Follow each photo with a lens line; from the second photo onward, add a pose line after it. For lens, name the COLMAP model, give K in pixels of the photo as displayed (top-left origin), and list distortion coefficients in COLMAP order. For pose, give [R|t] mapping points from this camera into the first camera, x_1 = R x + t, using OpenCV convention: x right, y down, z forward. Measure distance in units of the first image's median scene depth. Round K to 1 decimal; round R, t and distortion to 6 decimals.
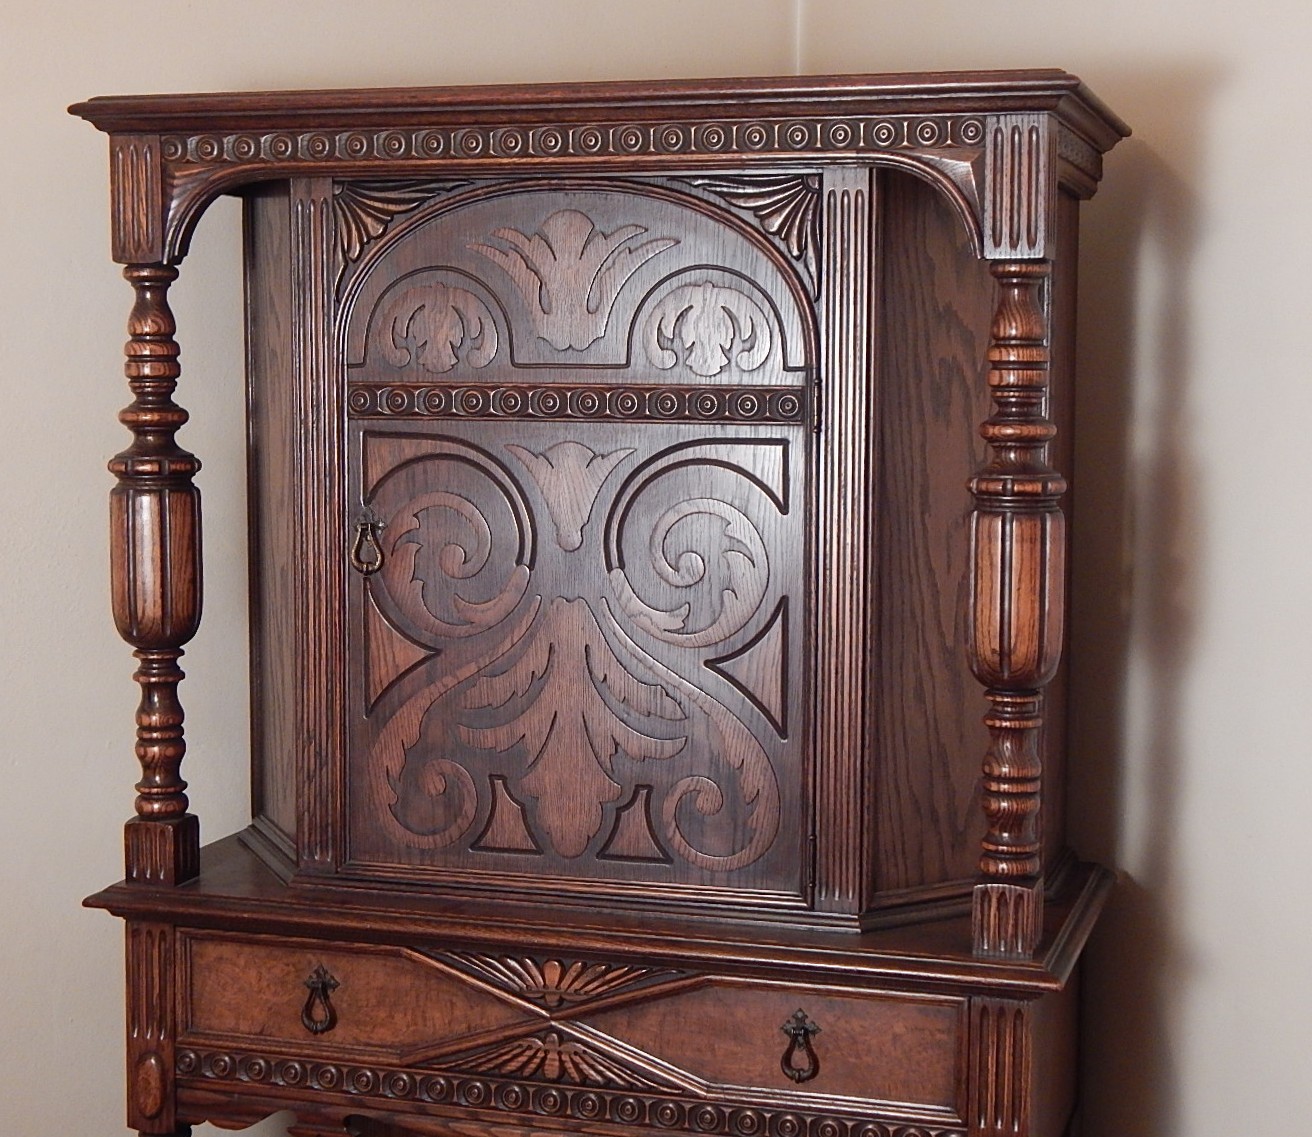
lens RADIAL K [[2270.7, 0, 656.0], [0, 2270.7, 568.5], [0, 0, 1]] dist [0.125963, -0.048353]
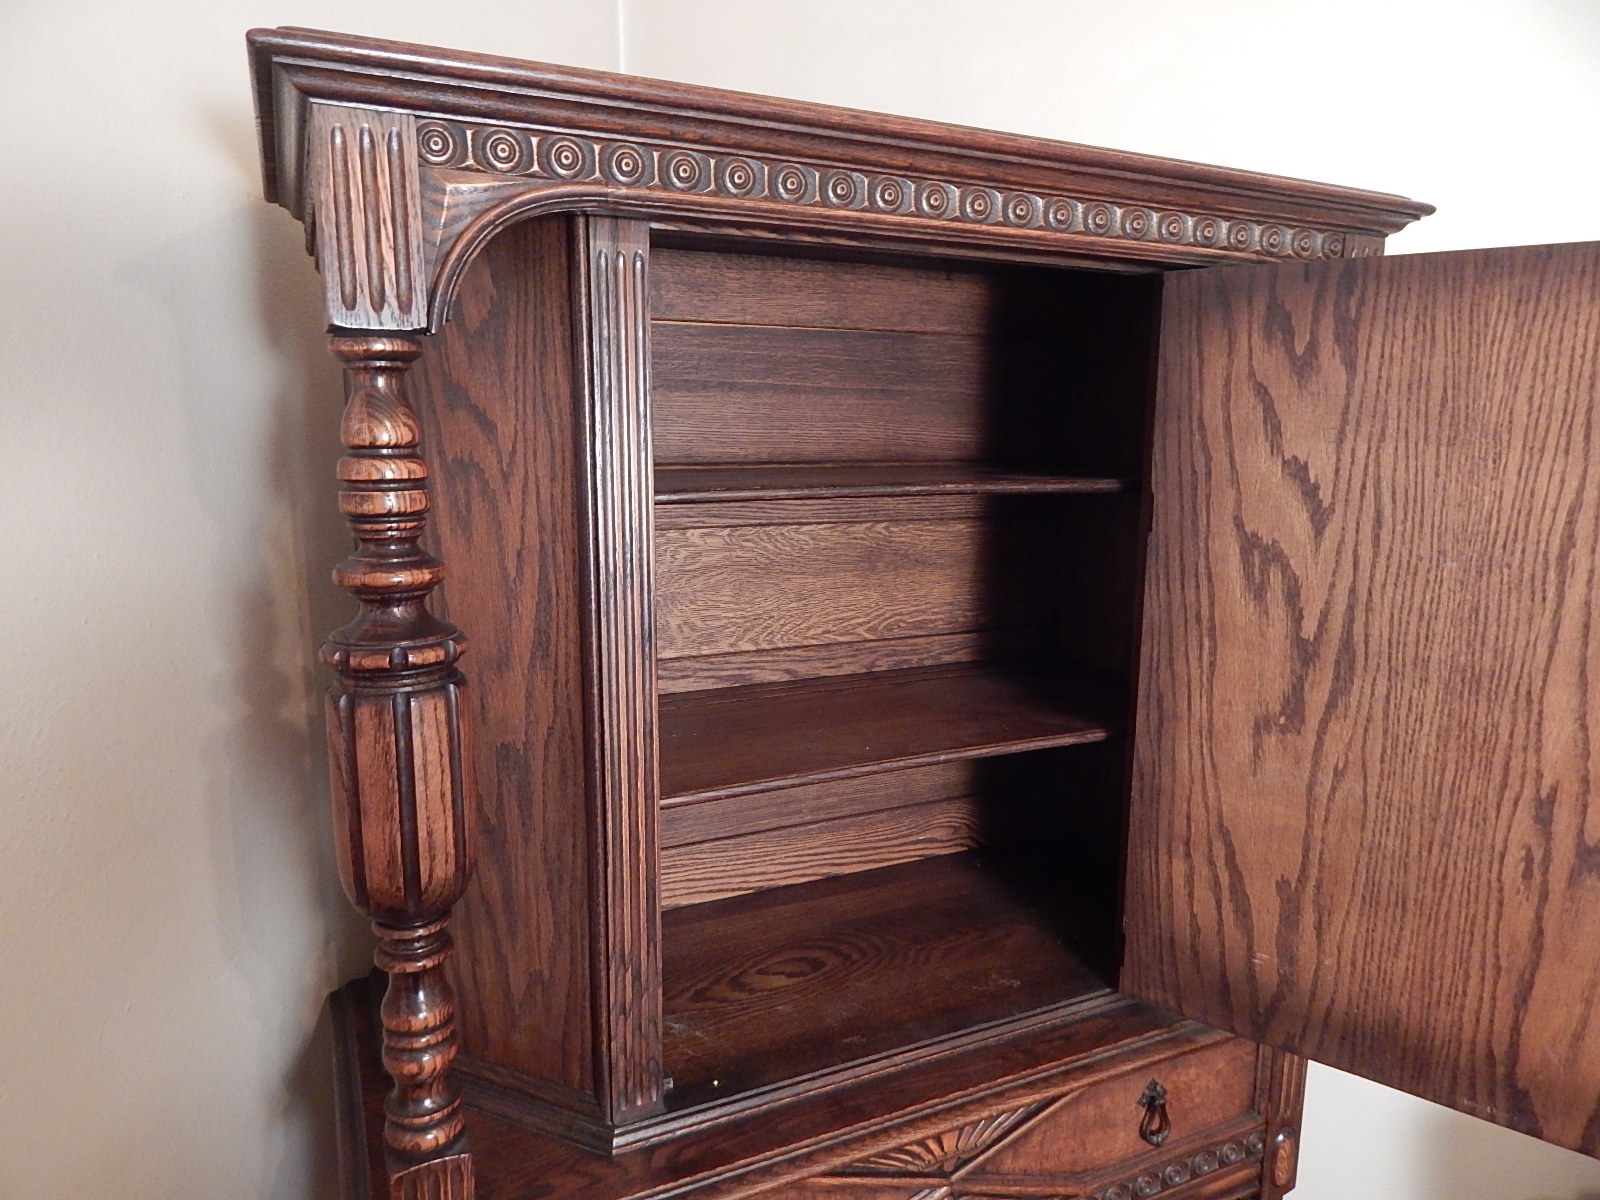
lens RADIAL K [[1060.1, 0, 800.0], [0, 1060.1, 600.0], [0, 0, 1]] dist [0.016155, -0.000326]
pose [[0.735568, -0.115329, 0.667562, -0.340436], [0.057581, 0.992480, 0.108015, -0.085576], [-0.674999, -0.041014, 0.736678, 0.709293]]
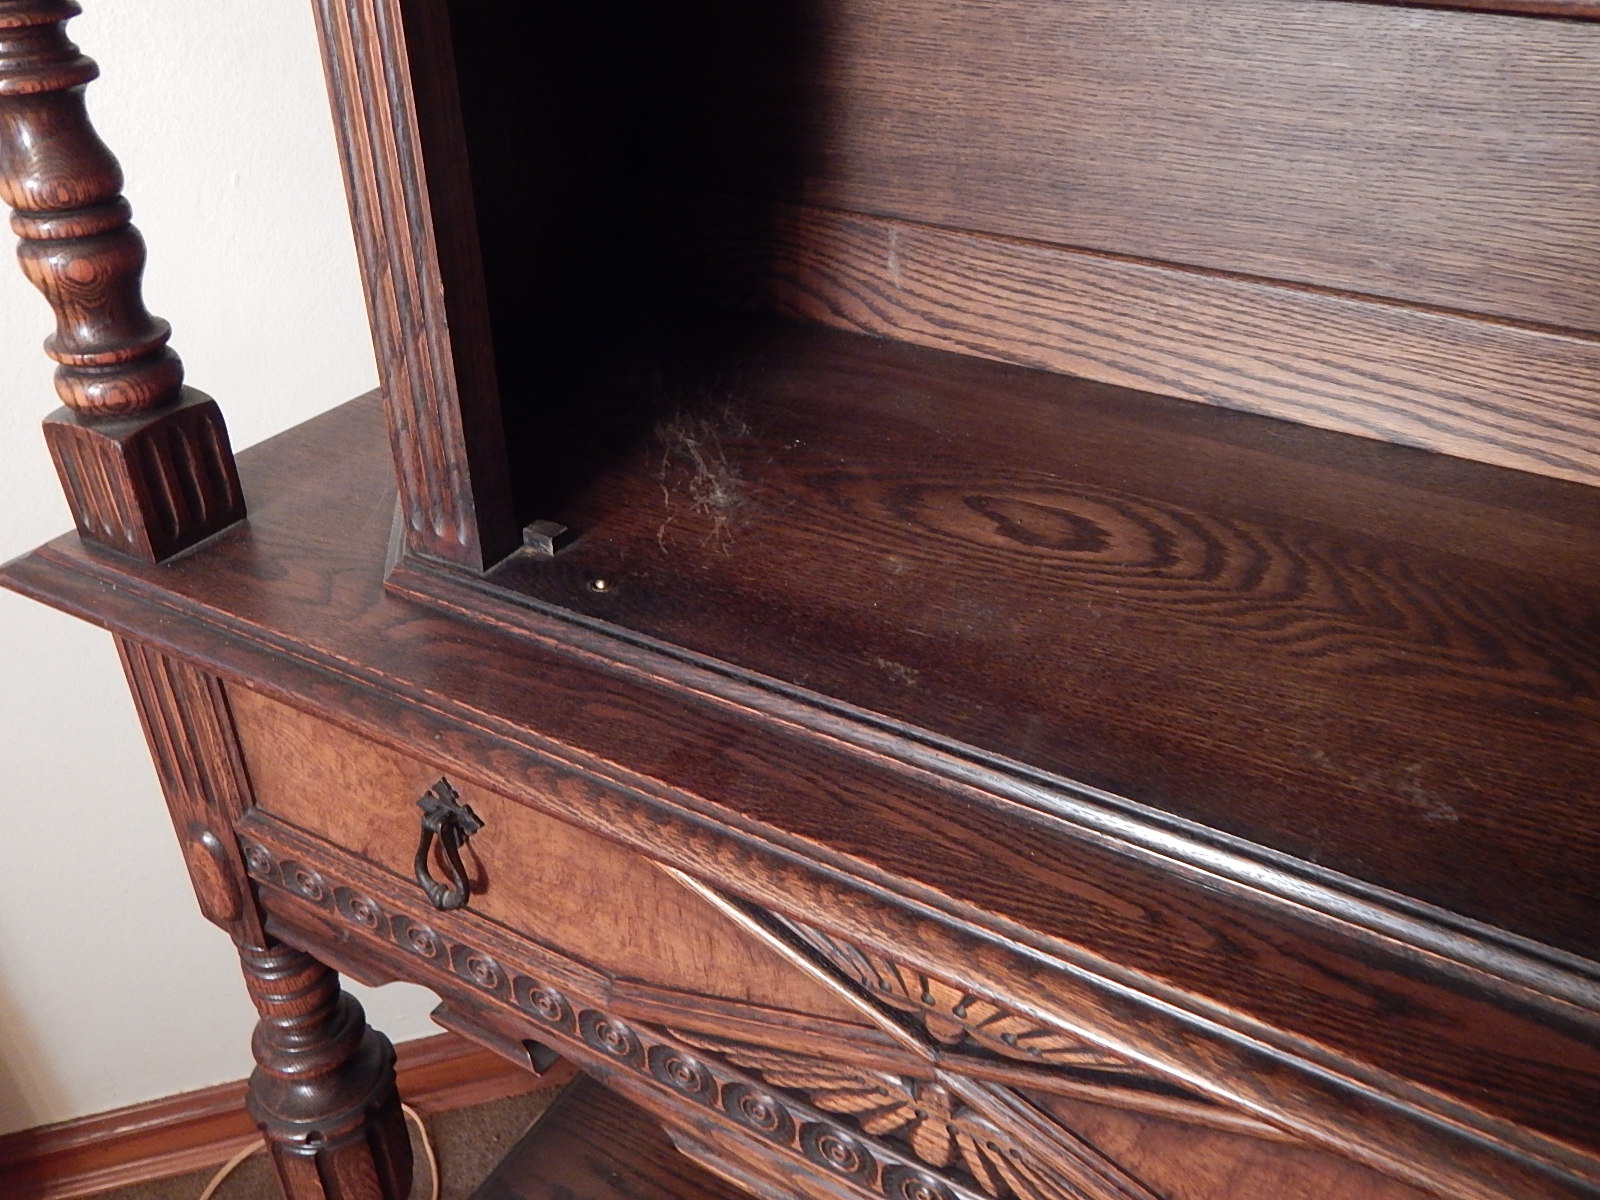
lens RADIAL K [[1286.8, 0, 800.0], [0, 1286.8, 600.0], [0, 0, 1]] dist [0.005848, -0.052207]
pose [[0.975414, 0.113633, -0.188826, -0.034958], [-0.015211, 0.889487, 0.456707, 0.025996], [0.219855, -0.442606, 0.869347, 0.812010]]
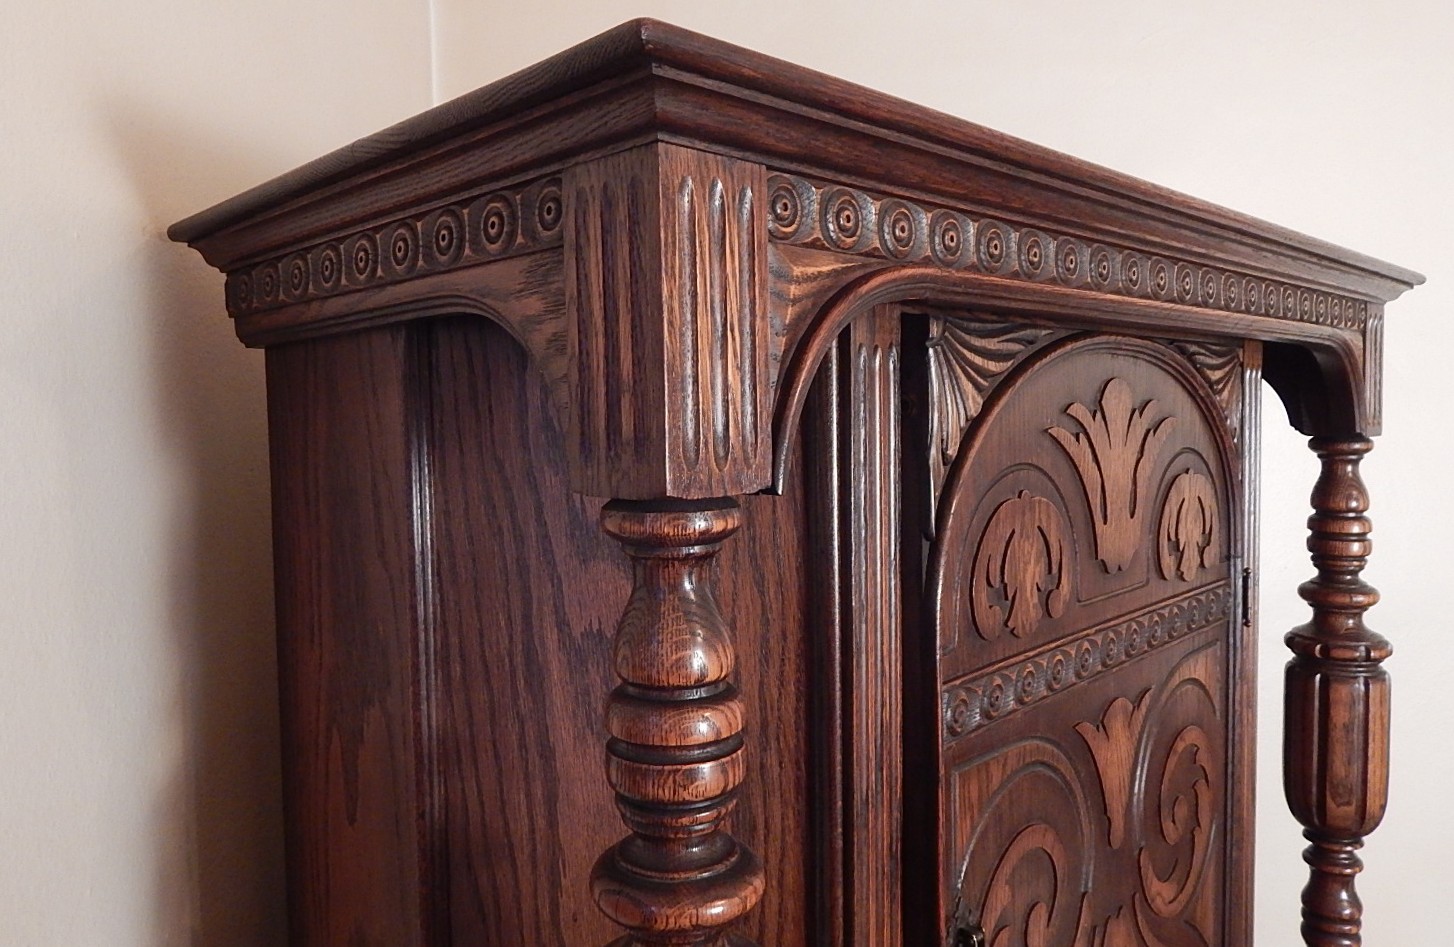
lens RADIAL K [[1062.5, 0, 727.0], [0, 1062.5, 473.5], [0, 0, 1]] dist [0.004334, 0.002136]
pose [[0.499924, -0.060319, 0.863966, -0.372676], [0.091739, 0.995648, 0.016429, -0.139331], [-0.861197, 0.071046, 0.503282, 0.908096]]
